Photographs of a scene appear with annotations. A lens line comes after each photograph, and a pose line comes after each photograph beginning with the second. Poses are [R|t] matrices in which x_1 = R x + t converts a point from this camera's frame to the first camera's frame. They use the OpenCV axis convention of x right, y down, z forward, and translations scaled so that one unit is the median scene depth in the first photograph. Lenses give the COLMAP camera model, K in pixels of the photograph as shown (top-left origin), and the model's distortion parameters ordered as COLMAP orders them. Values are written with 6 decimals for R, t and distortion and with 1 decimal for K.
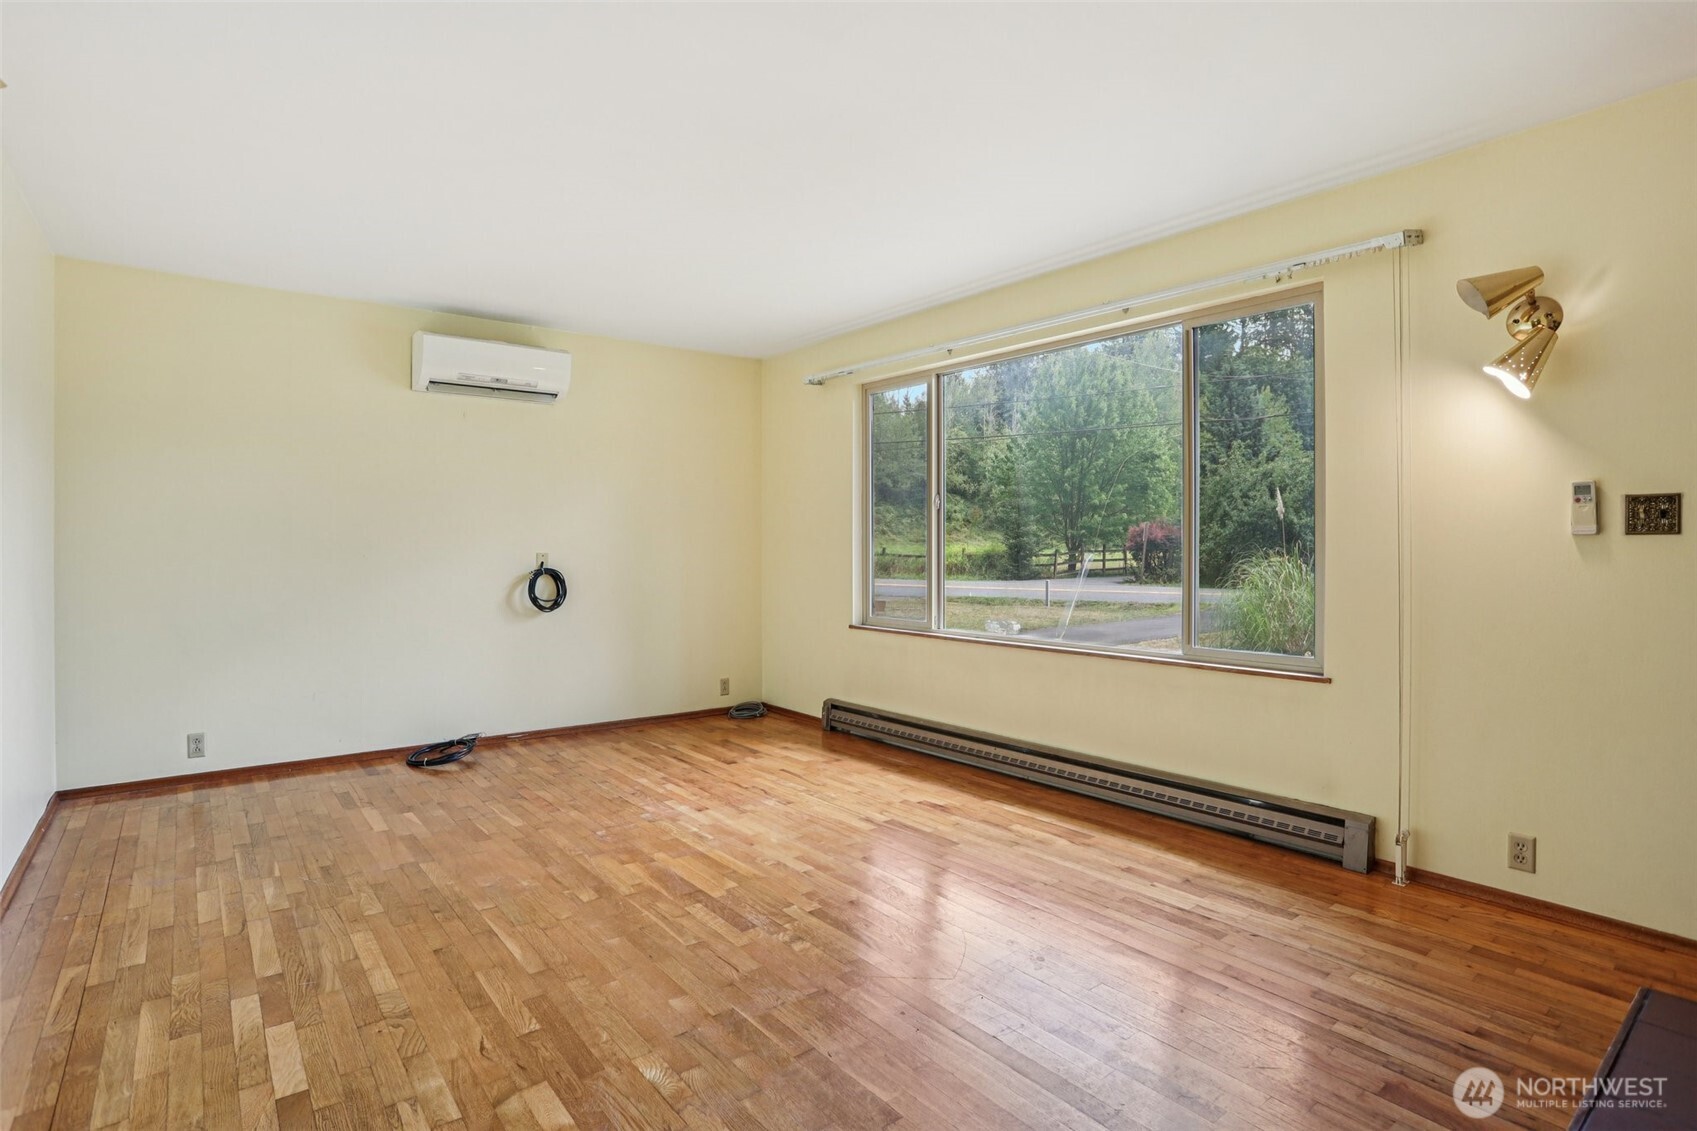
lens RADIAL K [[848.2, 0, 845.9], [0, 848.2, 551.1], [0, 0, 1]] dist [-0.073853, 0.034059]
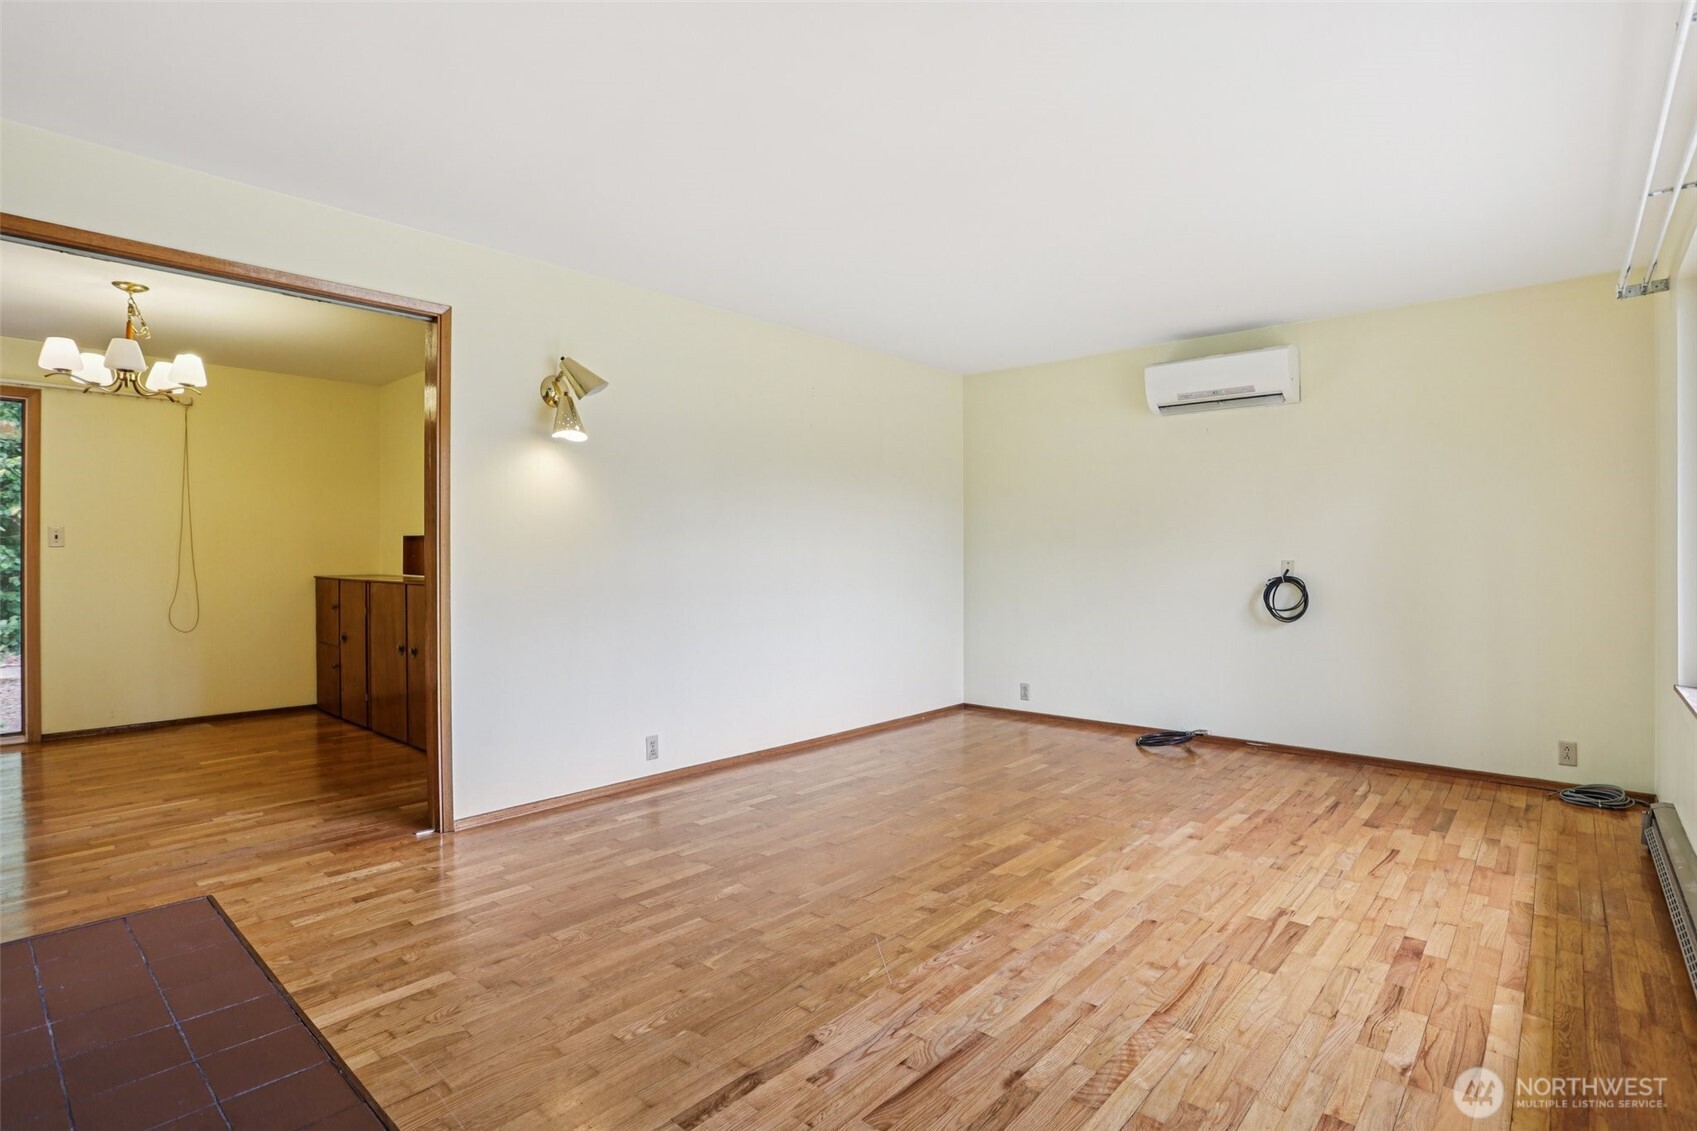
lens RADIAL K [[848.2, 0, 845.9], [0, 848.2, 551.1], [0, 0, 1]] dist [-0.073853, 0.034059]
pose [[0.175124, -0.005750, -0.984530, 0.690652], [-0.008935, 0.999932, -0.007429, 0.004873], [0.984506, 0.010098, 0.175061, 0.485409]]
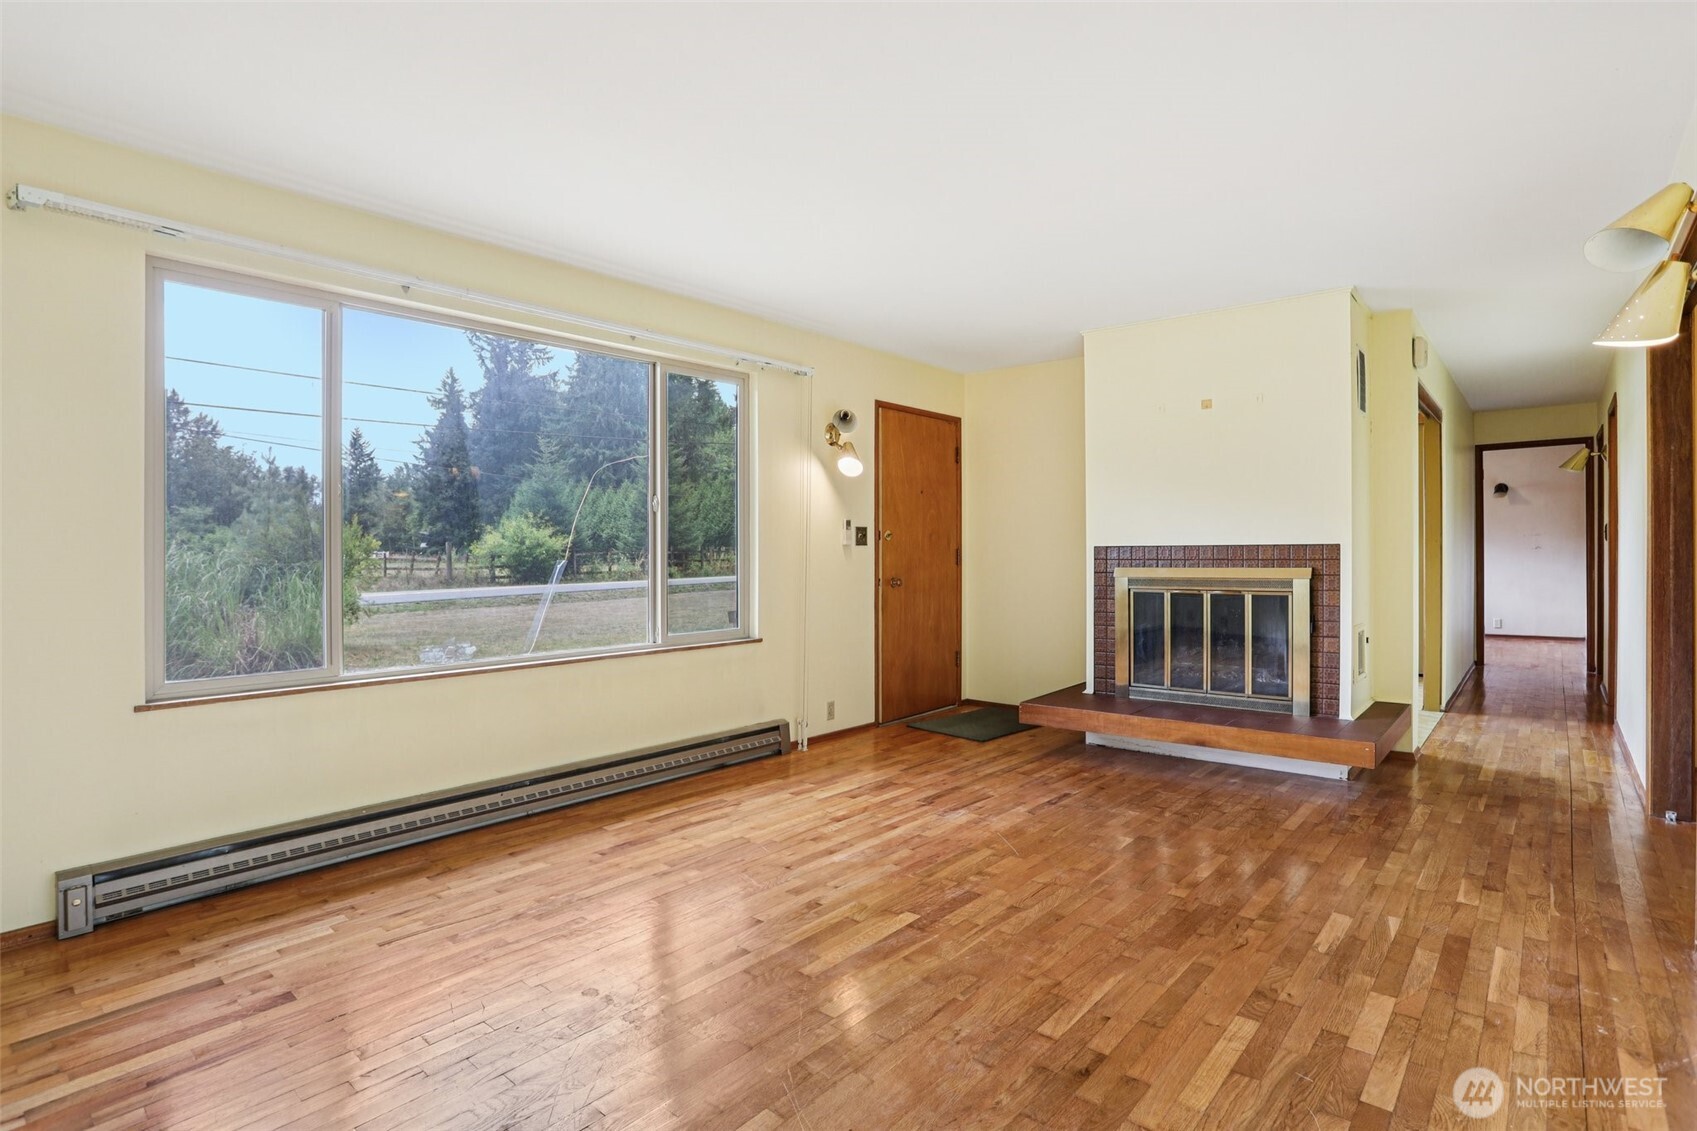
lens RADIAL K [[848.2, 0, 845.9], [0, 848.2, 551.1], [0, 0, 1]] dist [-0.073853, 0.034059]
pose [[-0.180467, 0.001520, 0.983580, -0.848115], [0.011262, 0.999936, 0.000521, -0.005810], [-0.983517, 0.011171, -0.180472, 0.977065]]
